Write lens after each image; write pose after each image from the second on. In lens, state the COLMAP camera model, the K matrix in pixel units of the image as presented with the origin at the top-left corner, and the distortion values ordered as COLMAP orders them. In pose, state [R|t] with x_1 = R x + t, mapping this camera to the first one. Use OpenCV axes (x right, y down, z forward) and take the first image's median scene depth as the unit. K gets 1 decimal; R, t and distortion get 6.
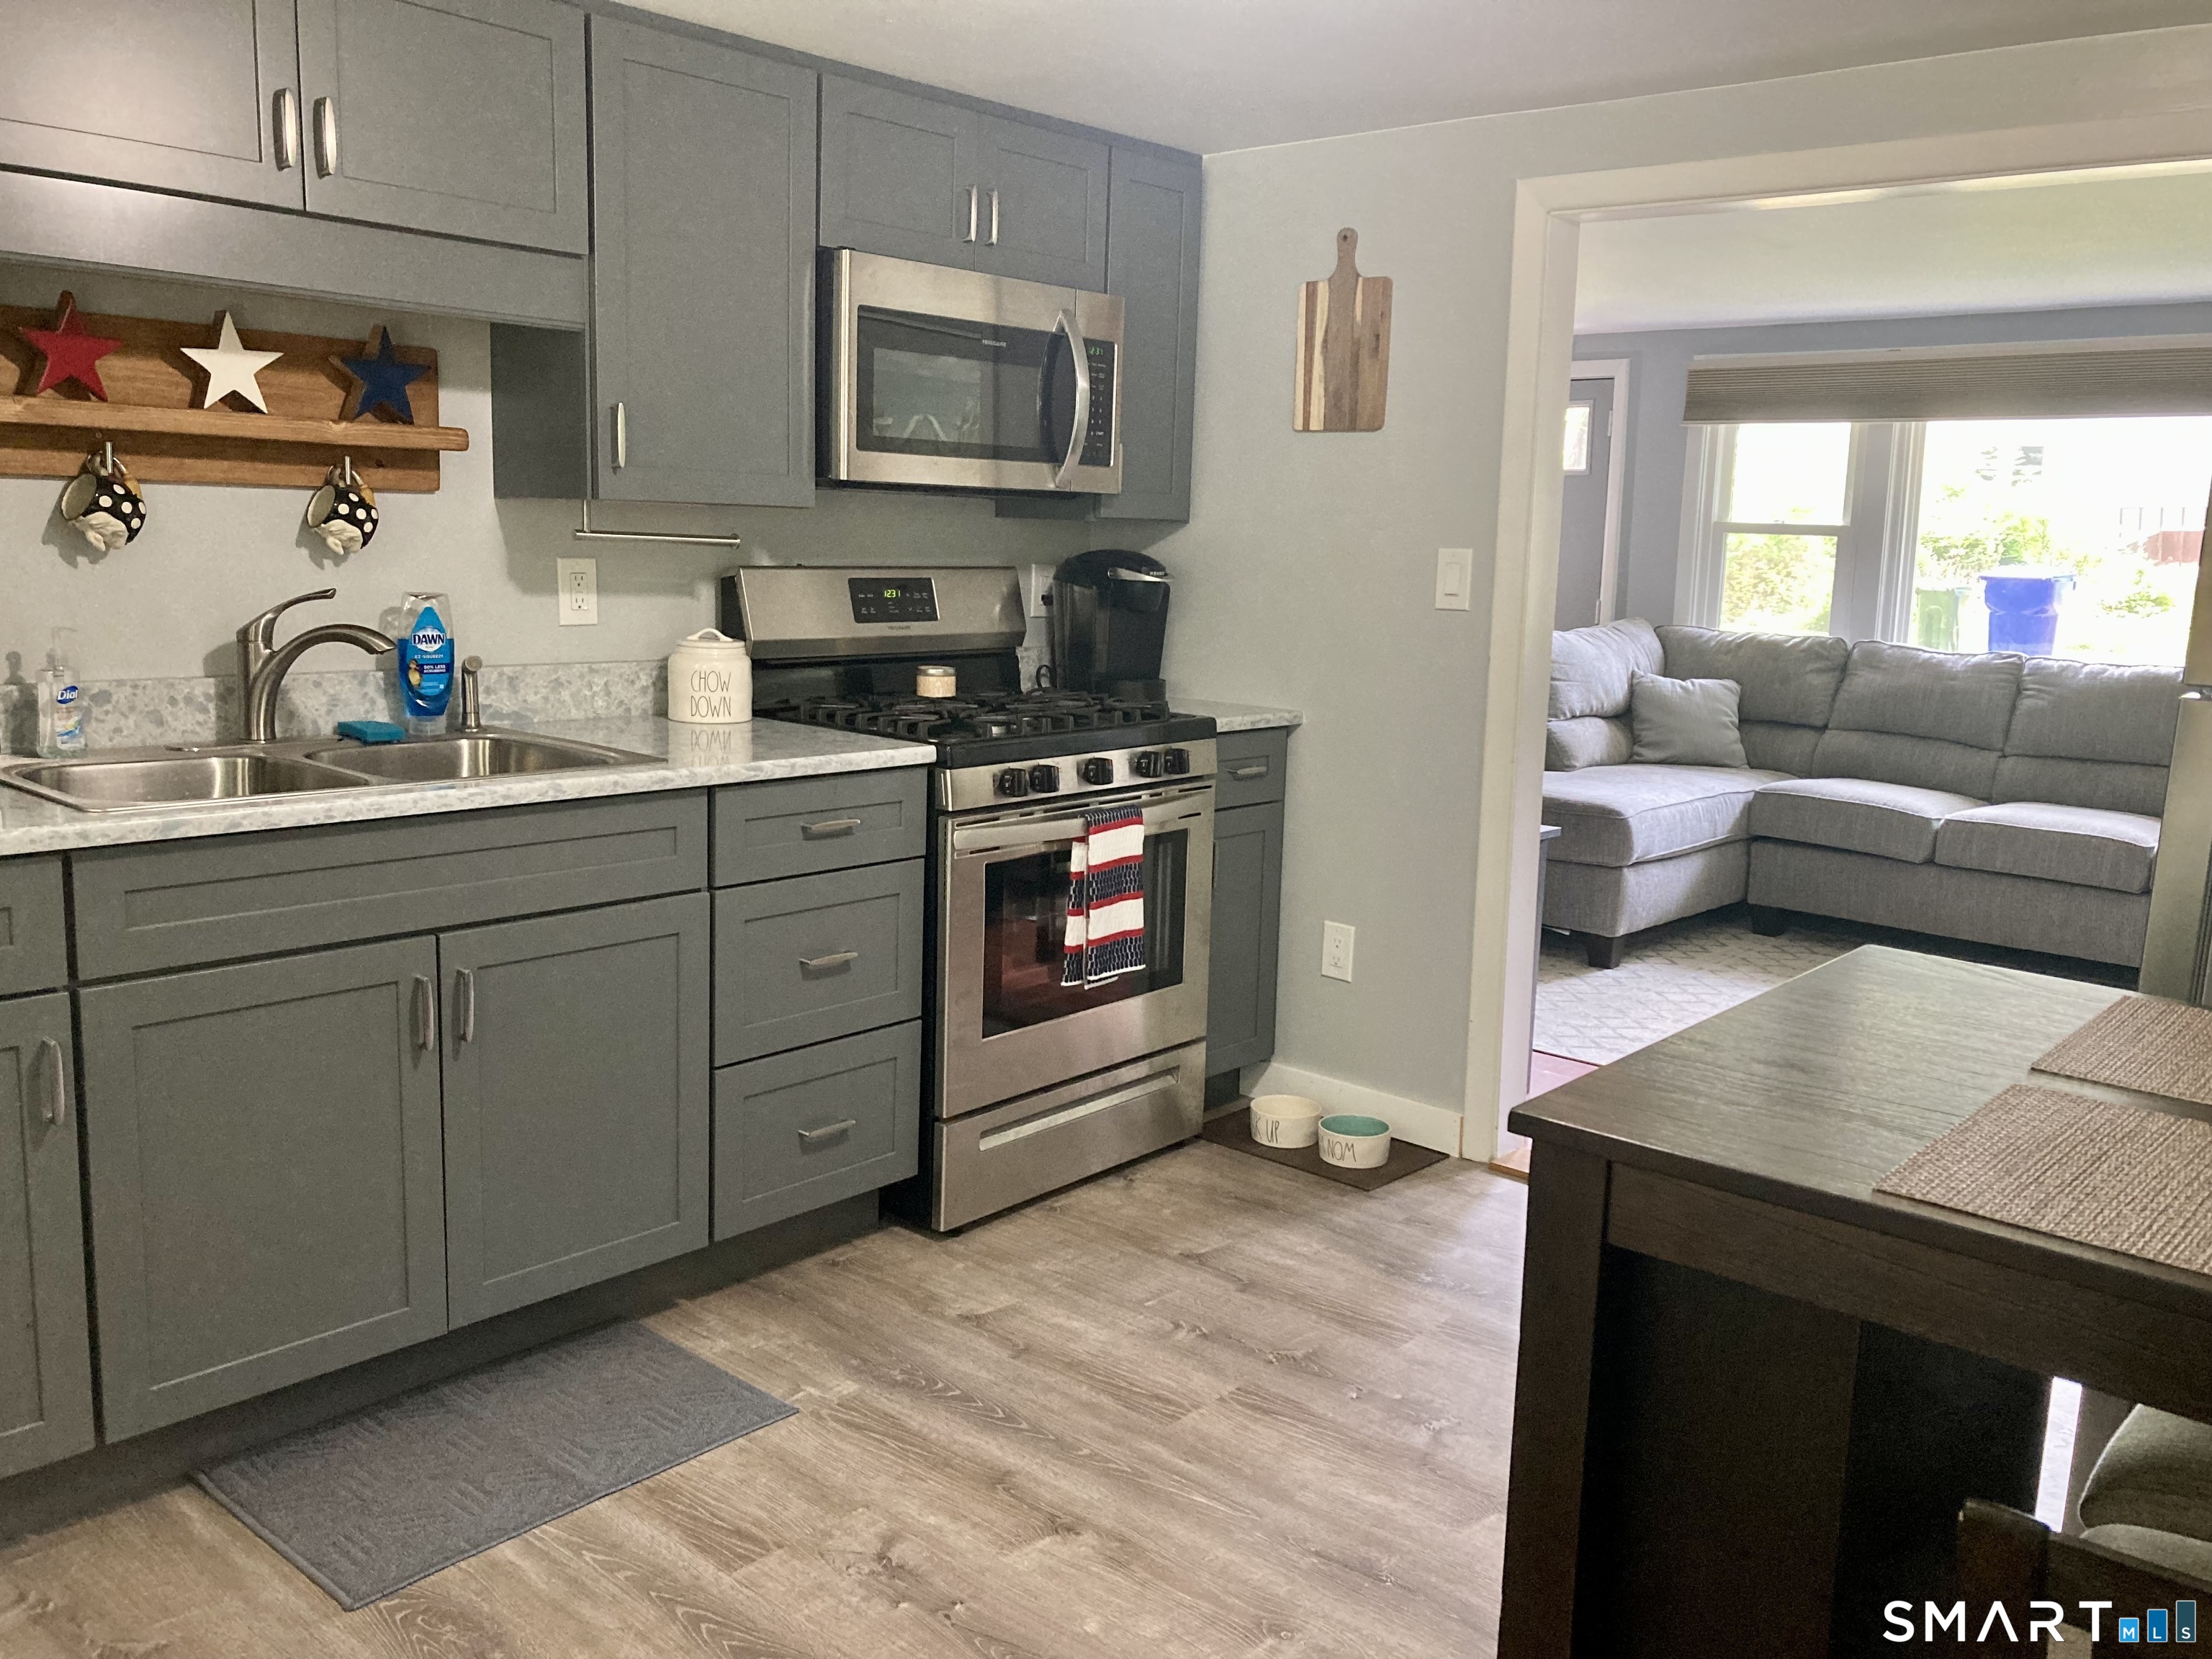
lens RADIAL K [[1809.1, 0, 1143.3], [0, 1809.1, 828.4], [0, 0, 1]] dist [0.050692, -0.085952]
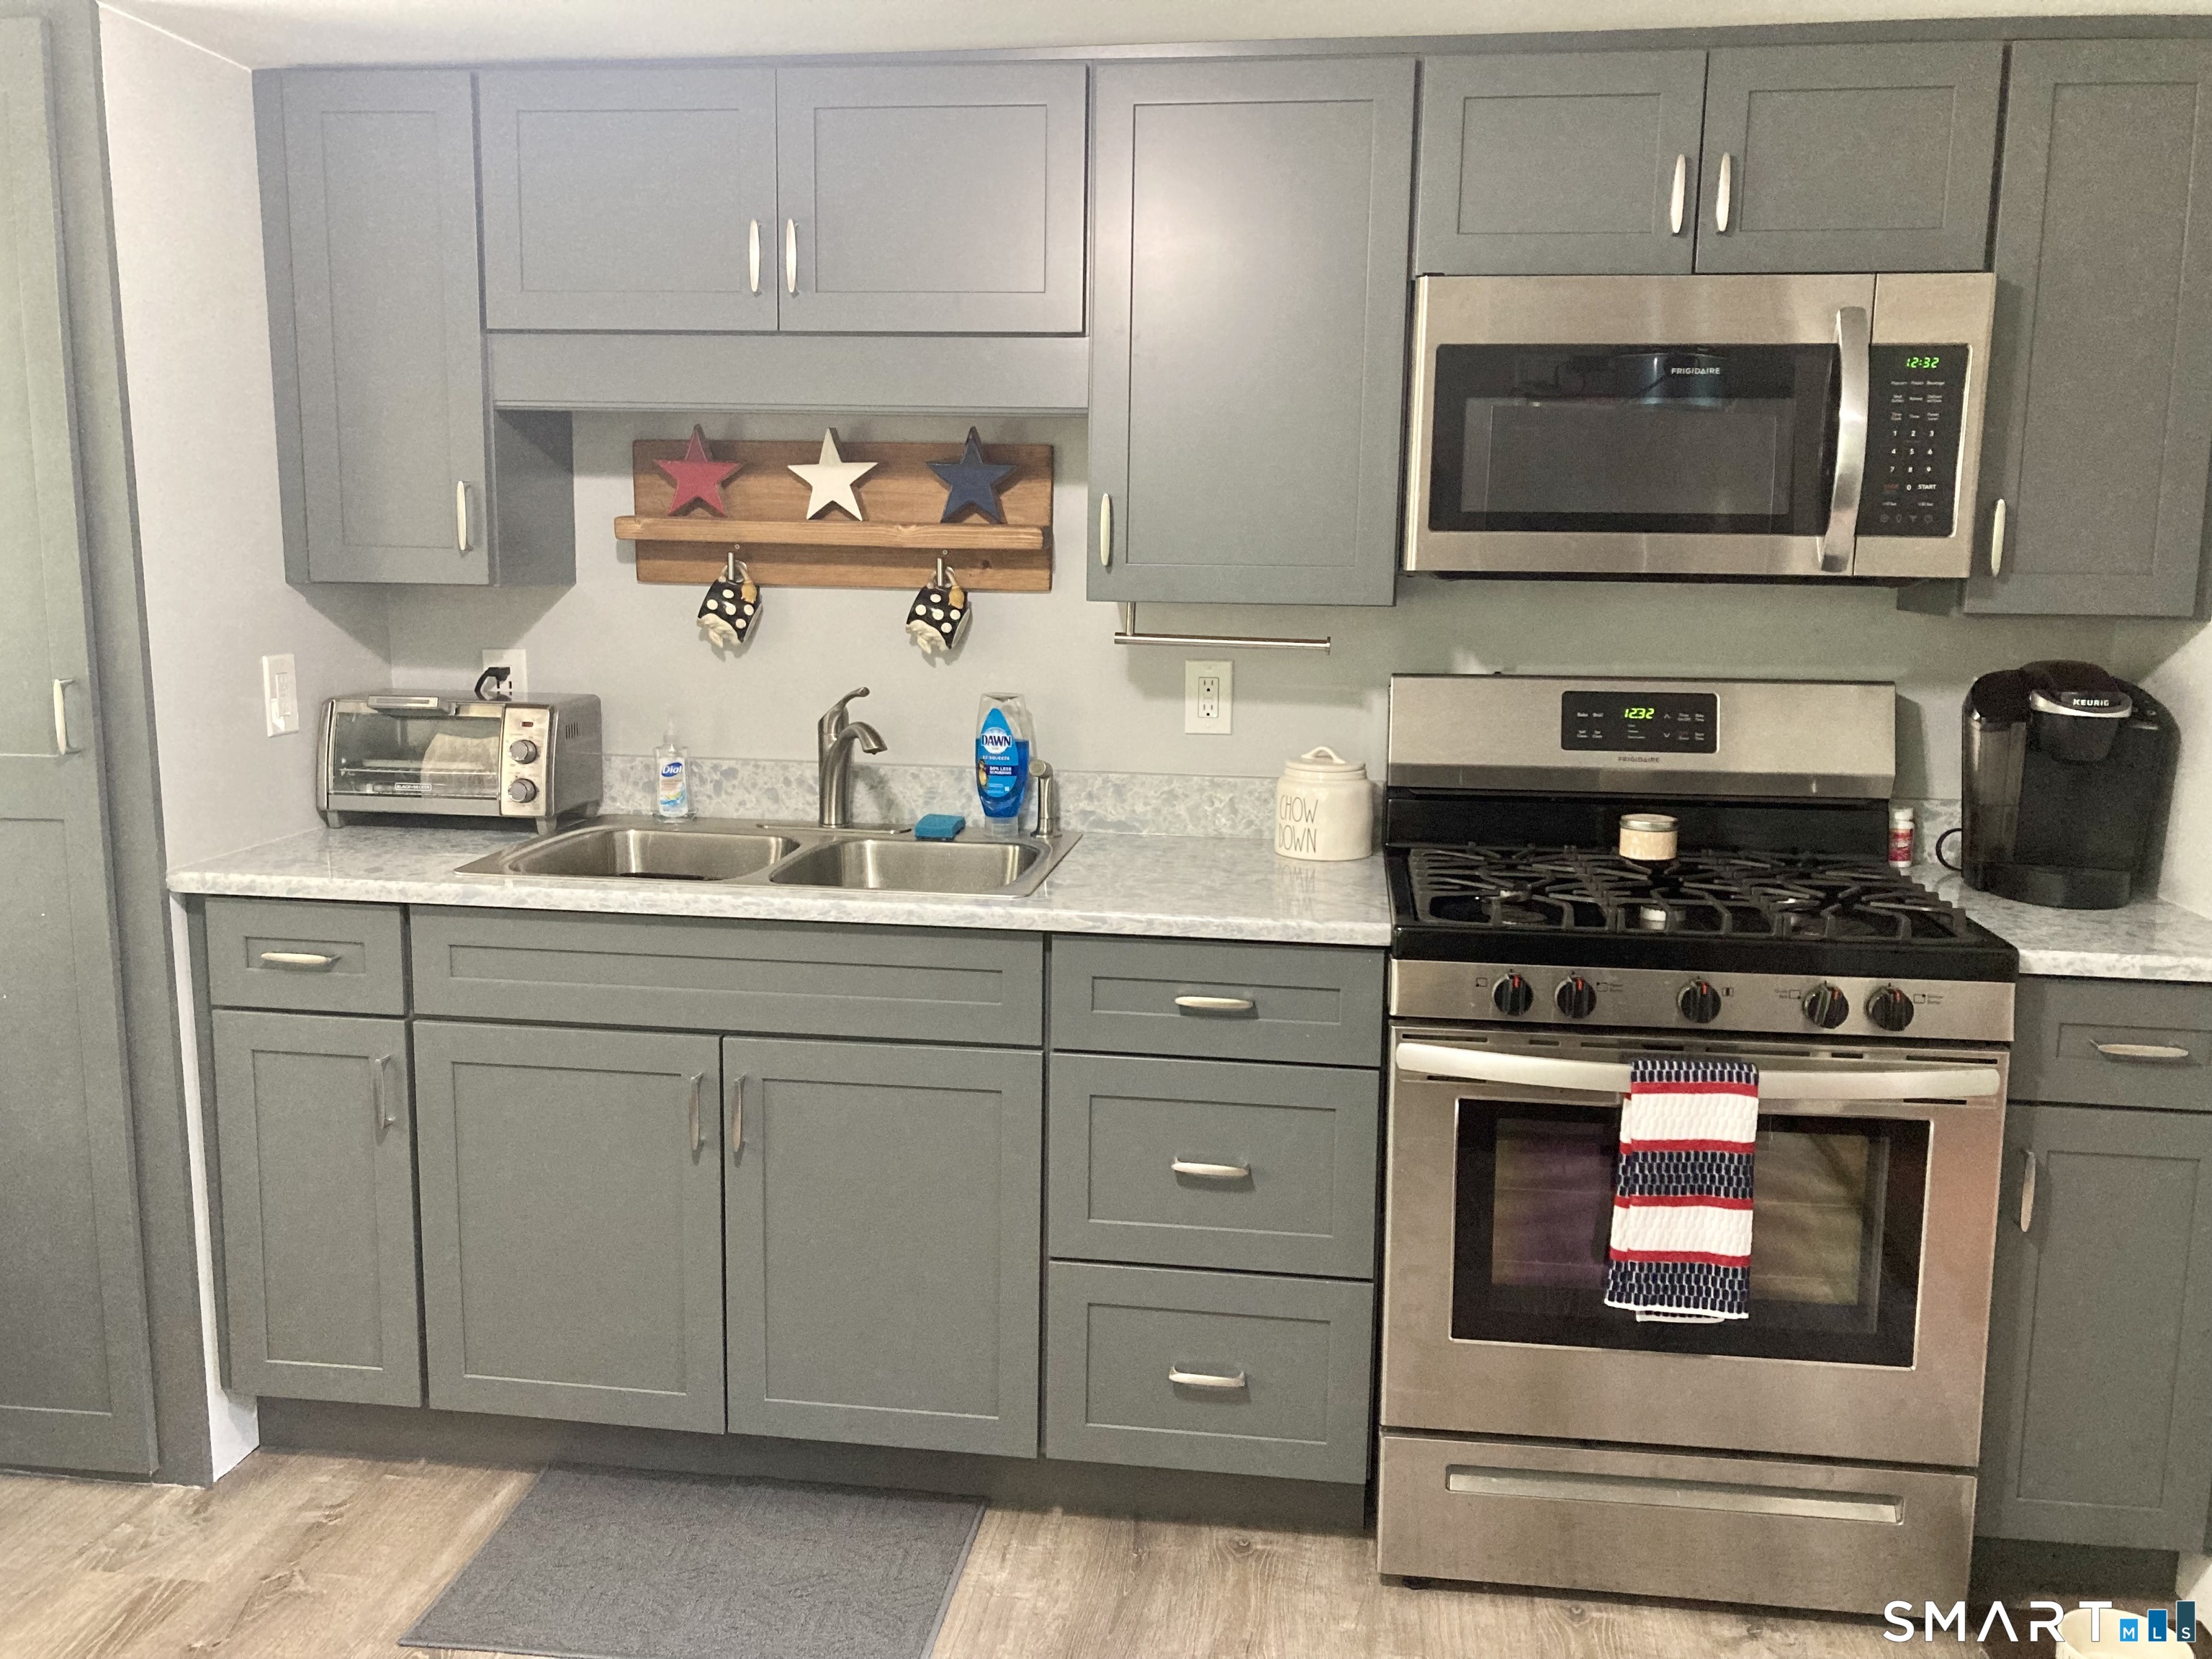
lens RADIAL K [[1809.1, 0, 1102.3], [0, 1809.1, 816.9], [0, 0, 1]] dist [0.050692, -0.085952]
pose [[0.545216, 0.102256, -0.832036, 0.452453], [-0.135510, 0.990230, 0.032901, -0.101740], [0.827271, 0.094811, 0.553745, 0.504134]]
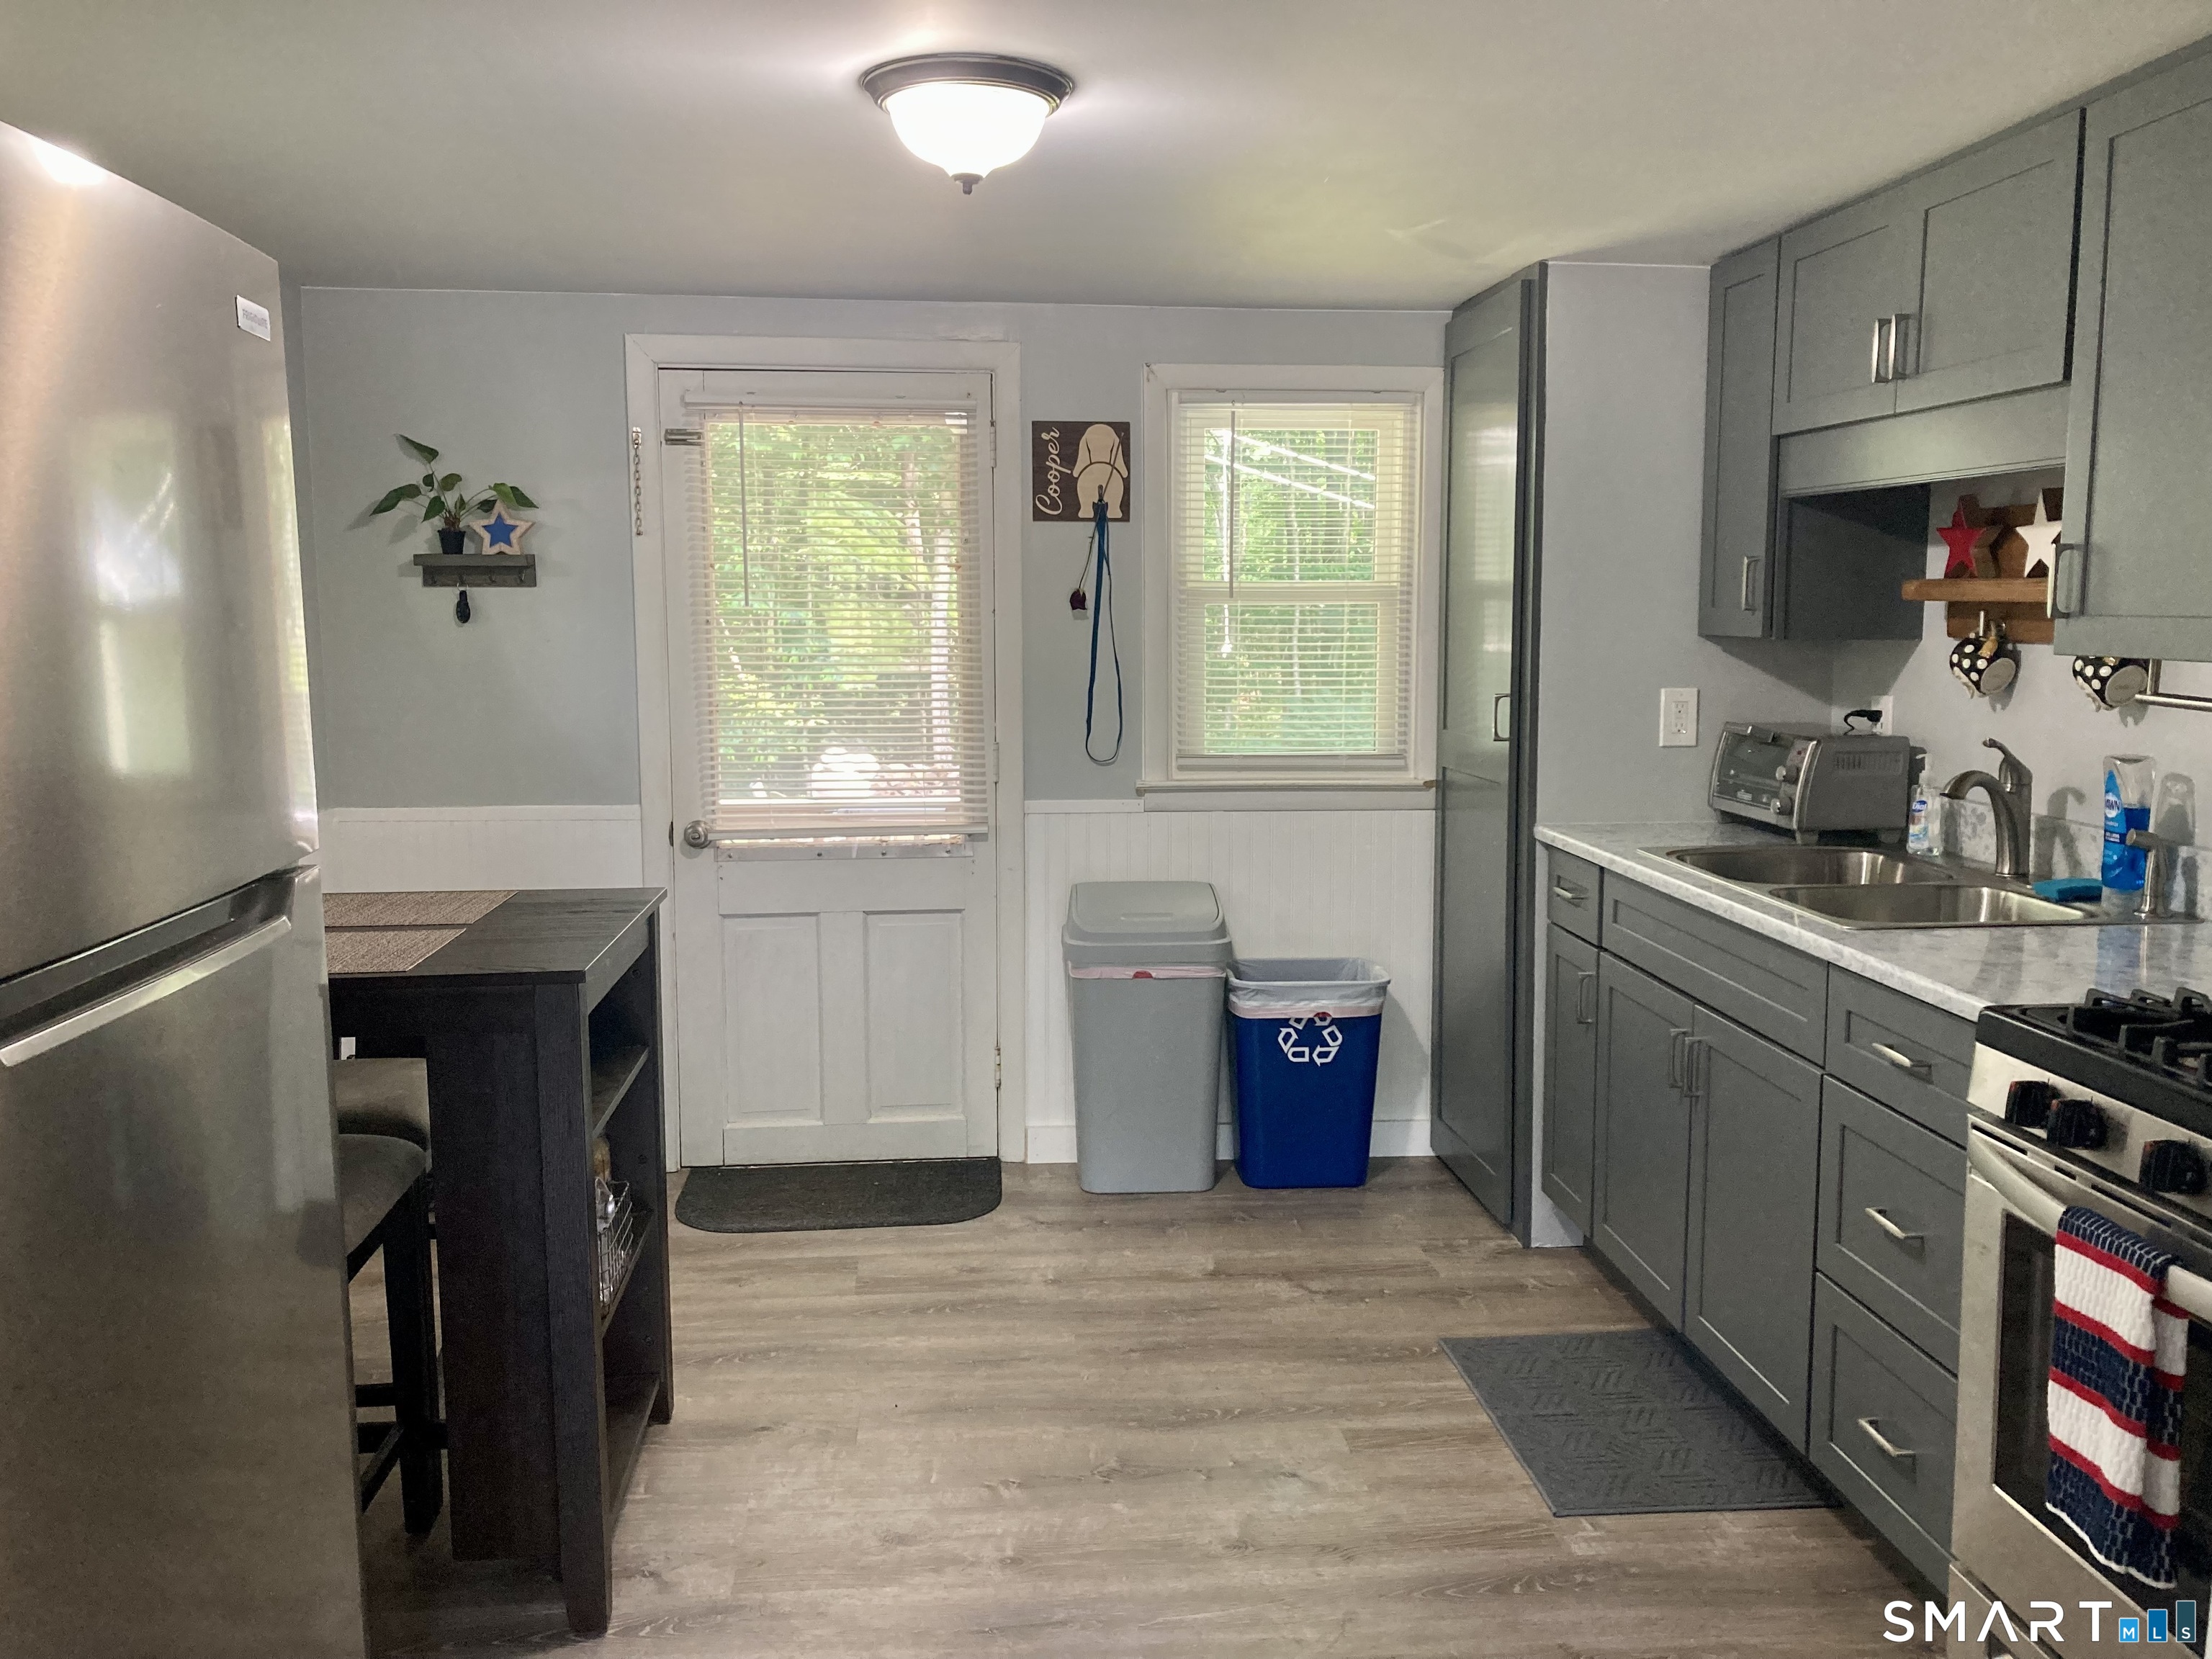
lens RADIAL K [[1809.1, 0, 1090.1], [0, 1809.1, 825.1], [0, 0, 1]] dist [0.050692, -0.085952]
pose [[-0.709396, 0.057647, -0.702449, 0.626479], [-0.134995, 0.967084, 0.215694, -0.221849], [0.691762, 0.247840, -0.678263, 1.259803]]
